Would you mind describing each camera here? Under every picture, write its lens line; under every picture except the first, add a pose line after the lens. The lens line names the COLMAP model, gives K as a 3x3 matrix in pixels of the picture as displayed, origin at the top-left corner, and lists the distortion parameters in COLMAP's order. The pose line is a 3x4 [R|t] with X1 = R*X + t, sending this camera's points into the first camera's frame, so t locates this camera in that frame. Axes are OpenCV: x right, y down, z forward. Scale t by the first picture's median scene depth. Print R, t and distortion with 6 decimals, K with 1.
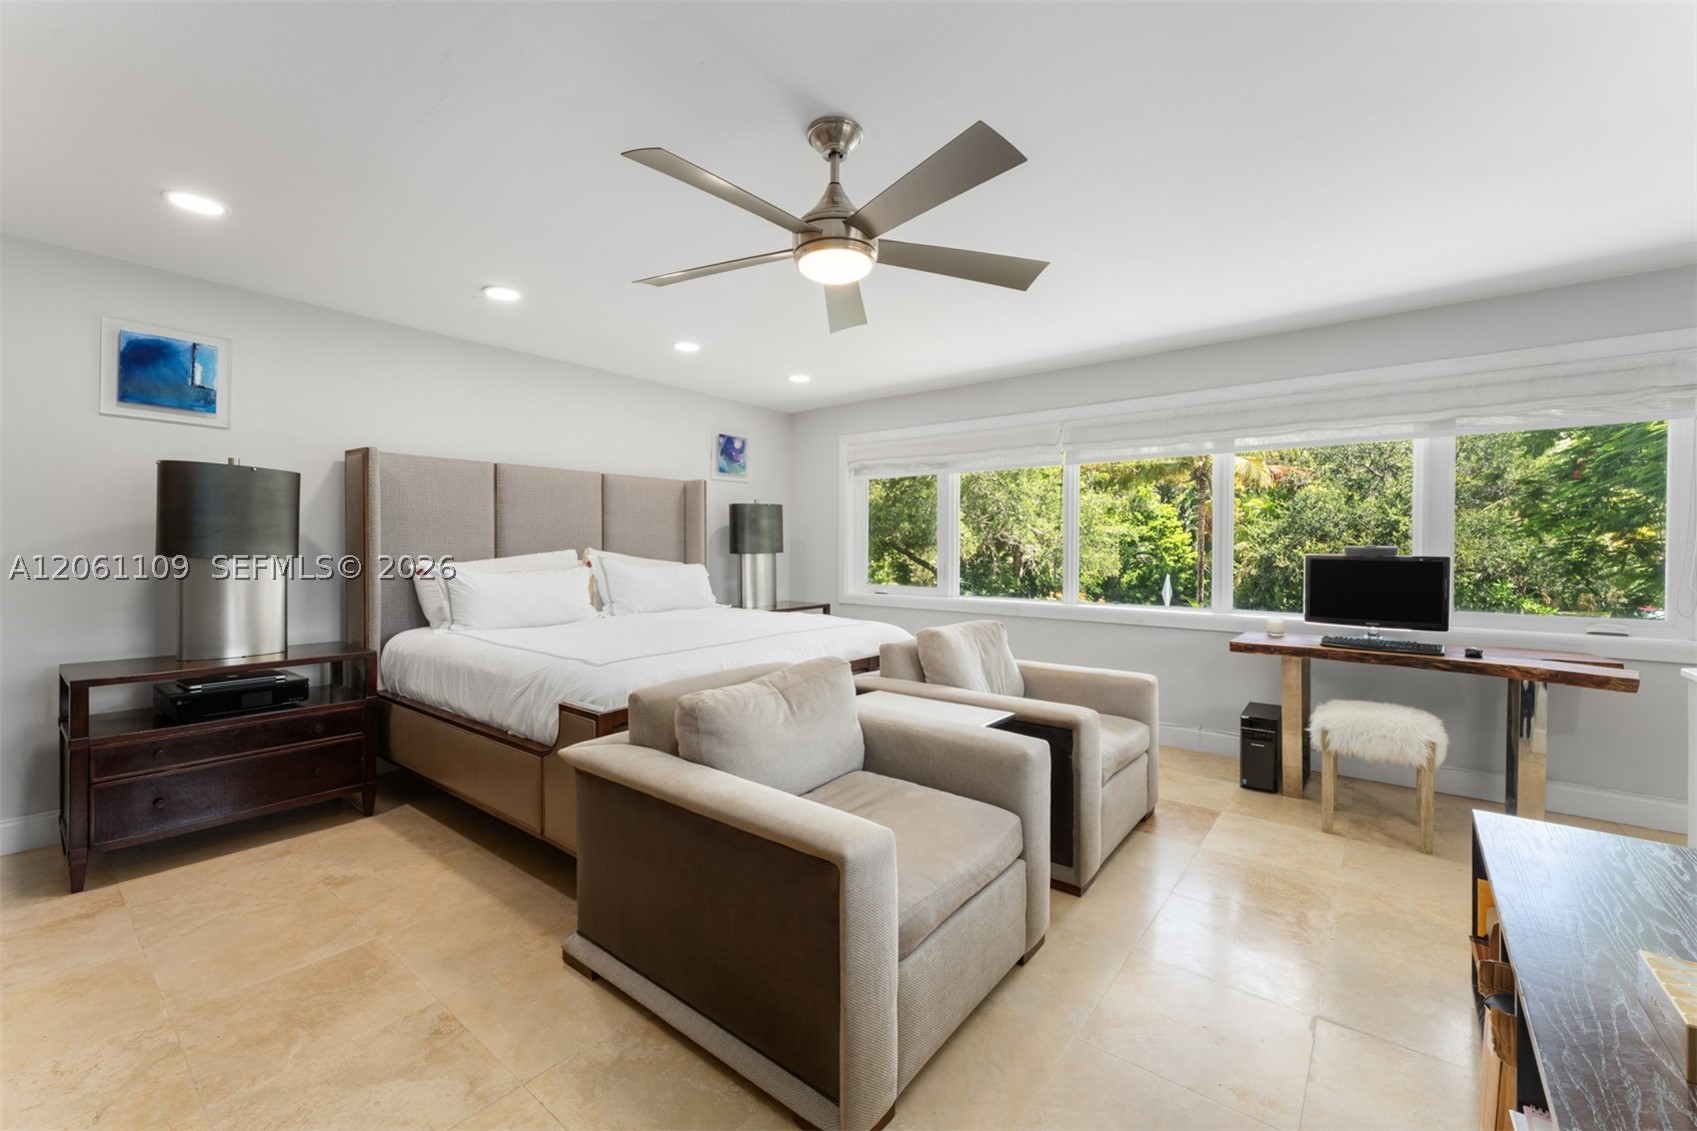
lens RADIAL K [[688.4, 0, 840.1], [0, 688.4, 553.4], [0, 0, 1]] dist [-0.000129, -0.000055]
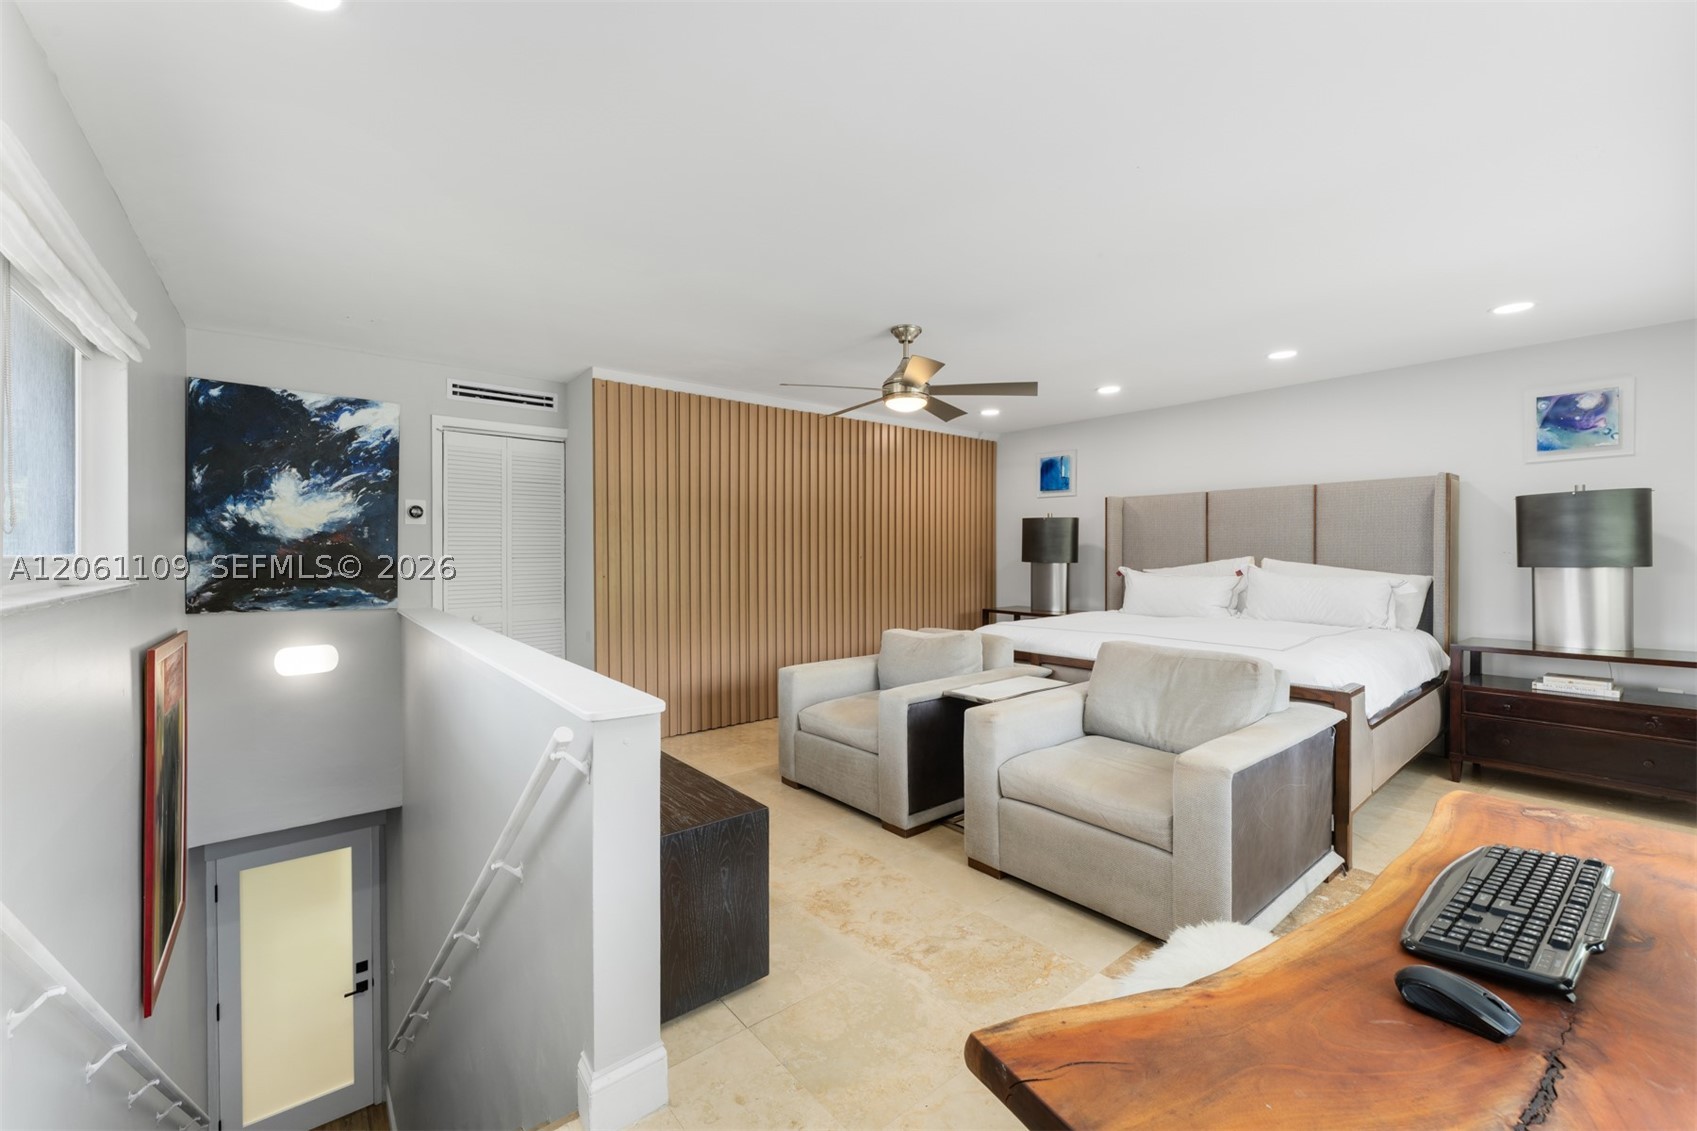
lens RADIAL K [[688.4, 0, 840.1], [0, 688.4, 553.4], [0, 0, 1]] dist [-0.000129, -0.000055]
pose [[-0.224683, 0.002764, -0.974428, 0.944391], [-0.003550, 0.999987, 0.003655, -0.019433], [0.974425, 0.004281, -0.224670, 0.650221]]
